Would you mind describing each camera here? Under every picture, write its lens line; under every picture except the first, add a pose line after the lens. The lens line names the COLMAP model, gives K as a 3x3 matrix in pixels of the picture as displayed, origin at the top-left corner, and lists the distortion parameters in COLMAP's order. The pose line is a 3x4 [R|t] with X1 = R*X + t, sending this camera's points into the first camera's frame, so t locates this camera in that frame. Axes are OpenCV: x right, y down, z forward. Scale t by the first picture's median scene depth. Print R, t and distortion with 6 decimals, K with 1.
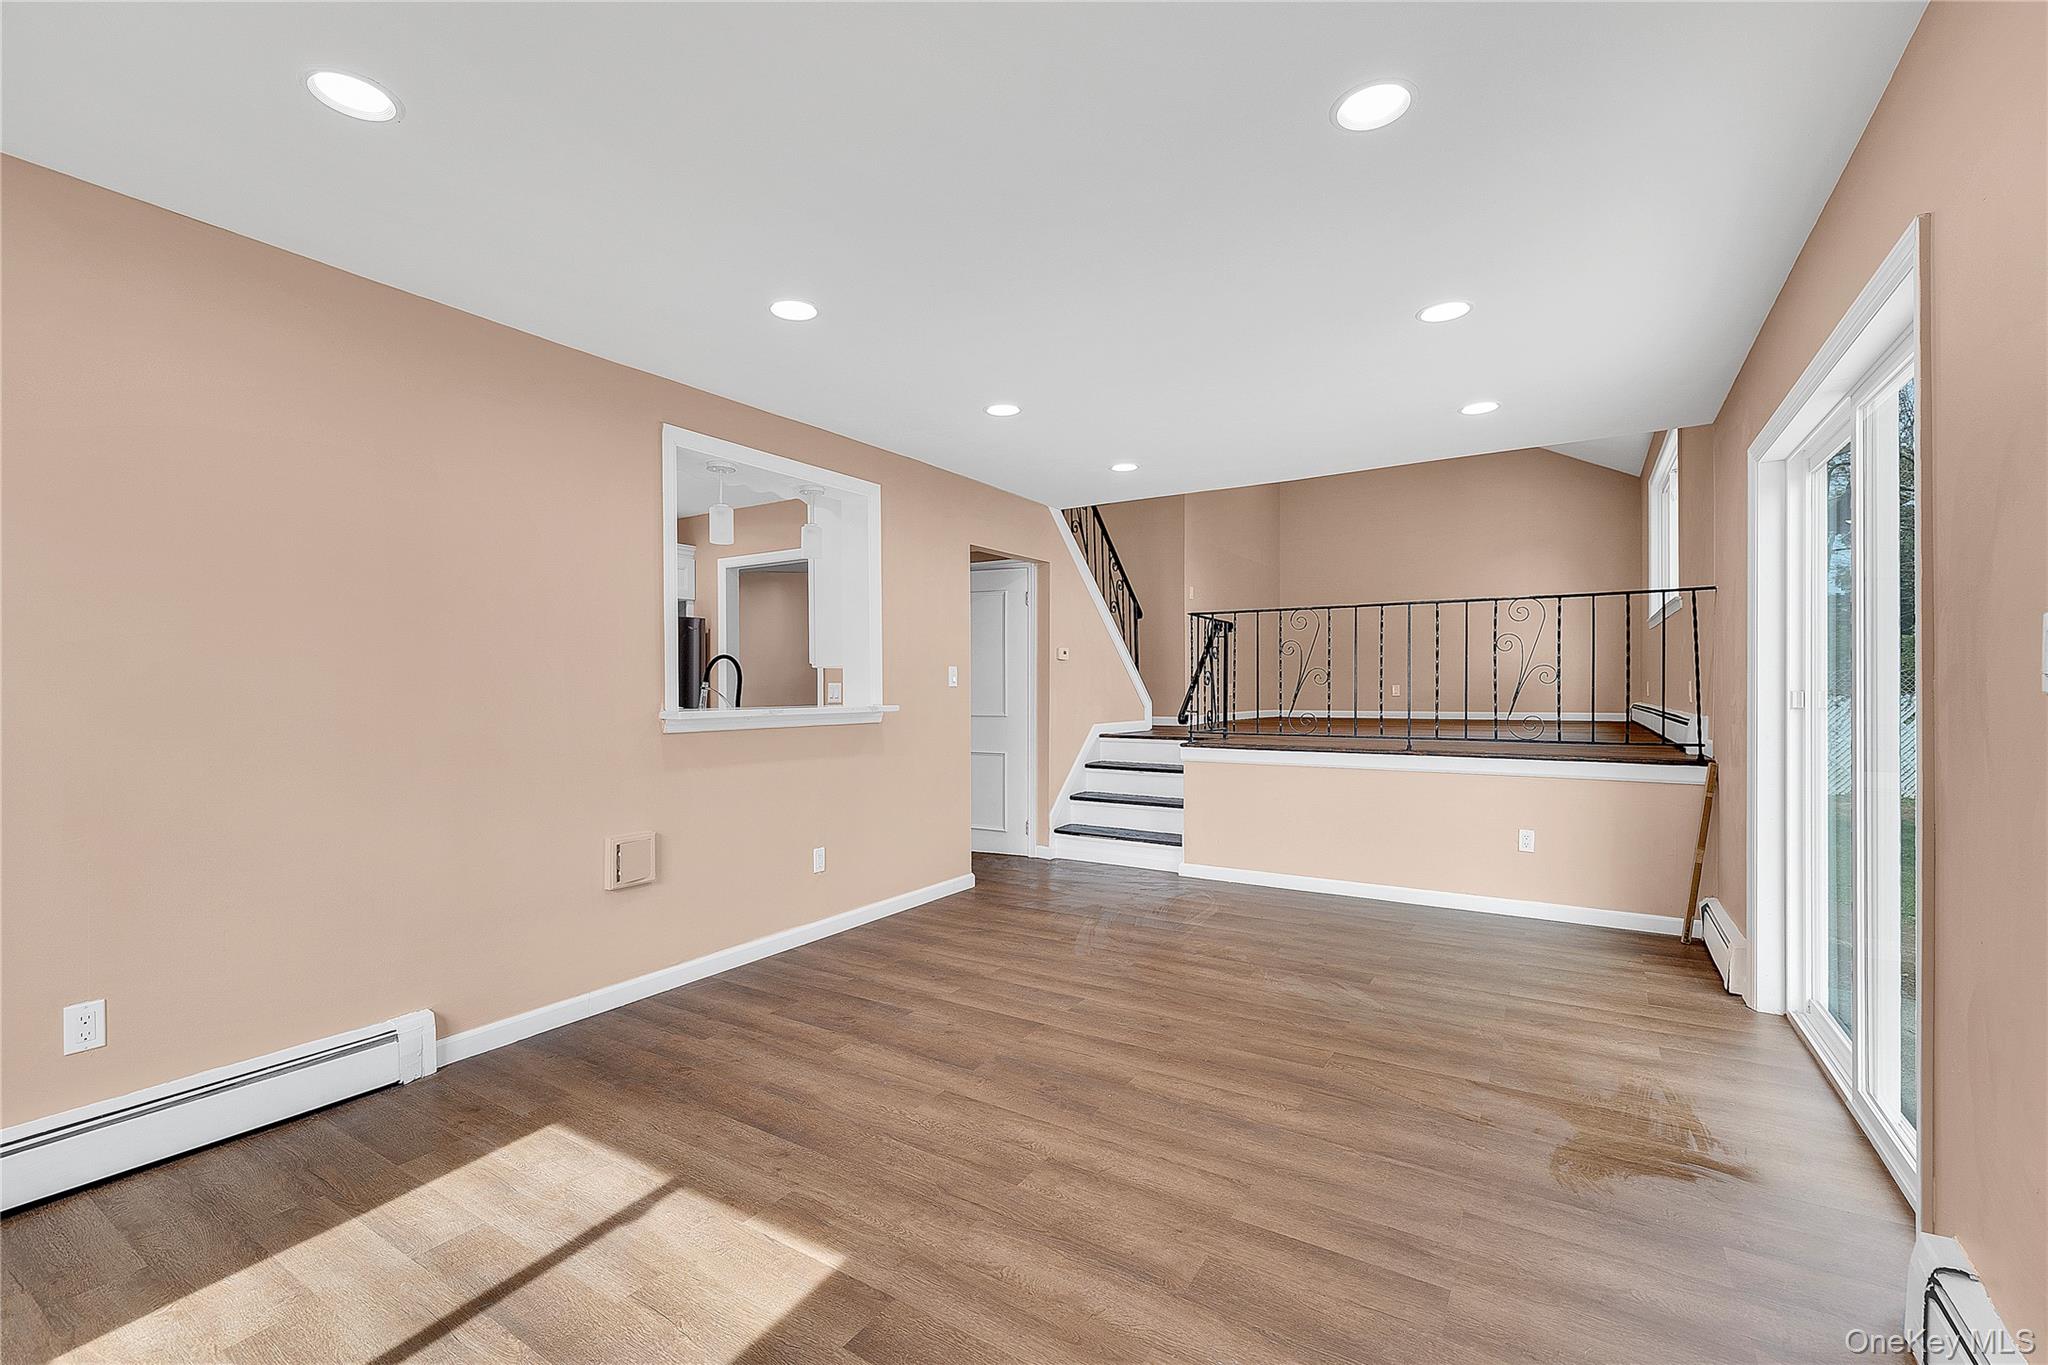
lens RADIAL K [[871.4, 0, 1017.1], [0, 871.4, 679.0], [0, 0, 1]] dist [0.011408, -0.000471]
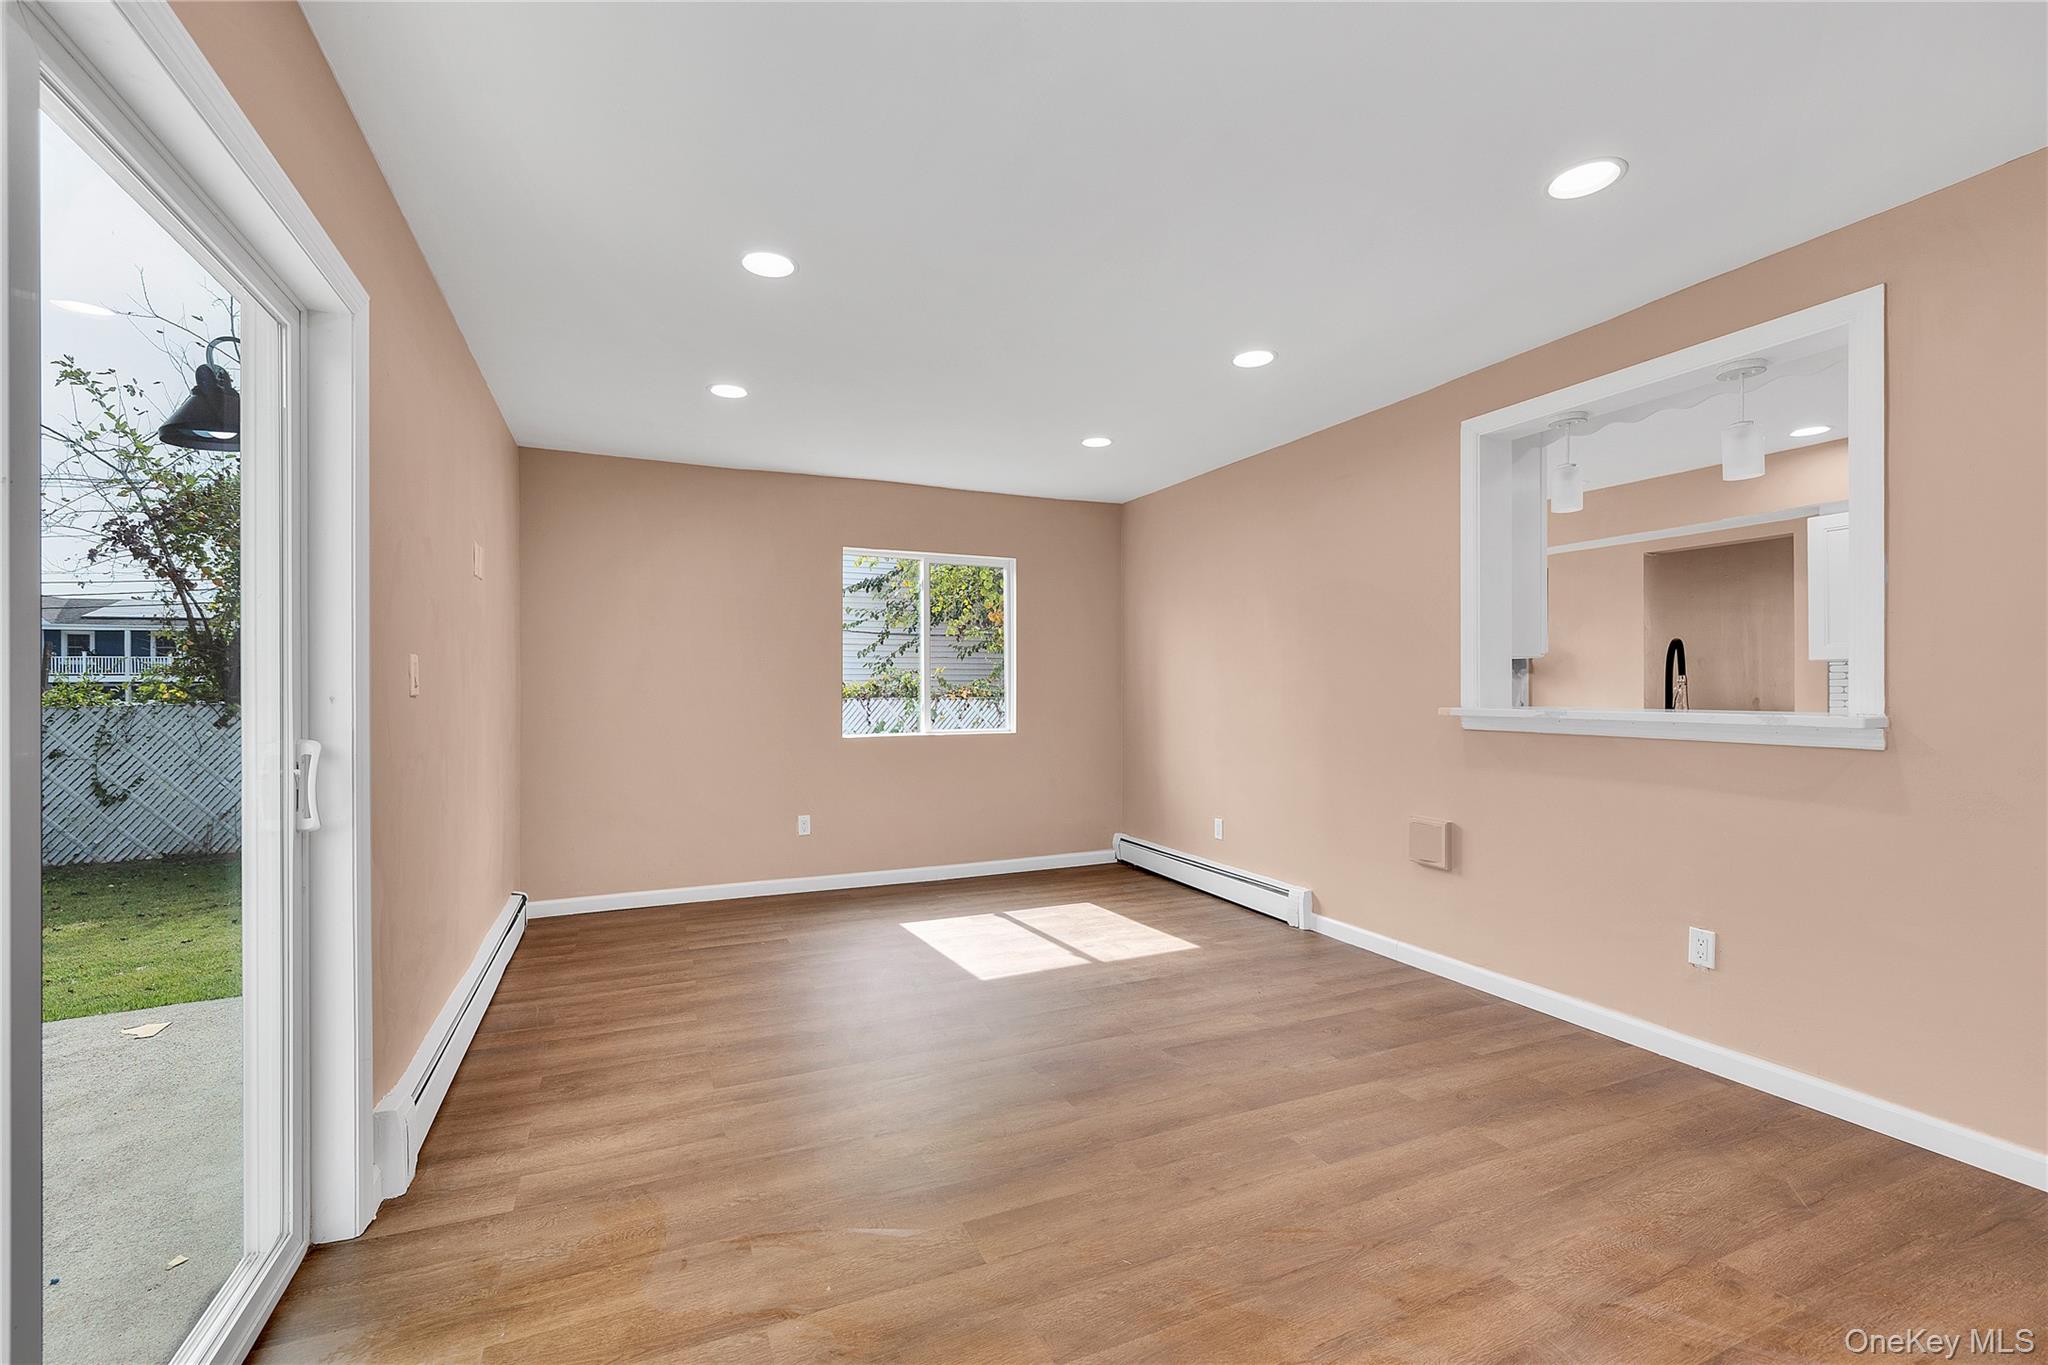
lens RADIAL K [[871.4, 0, 1017.1], [0, 871.4, 679.0], [0, 0, 1]] dist [0.011408, -0.000471]
pose [[-0.556701, -0.003057, -0.830707, 0.800496], [0.015279, 0.999786, -0.013918, 0.011330], [0.830572, -0.020441, -0.556536, 1.257314]]
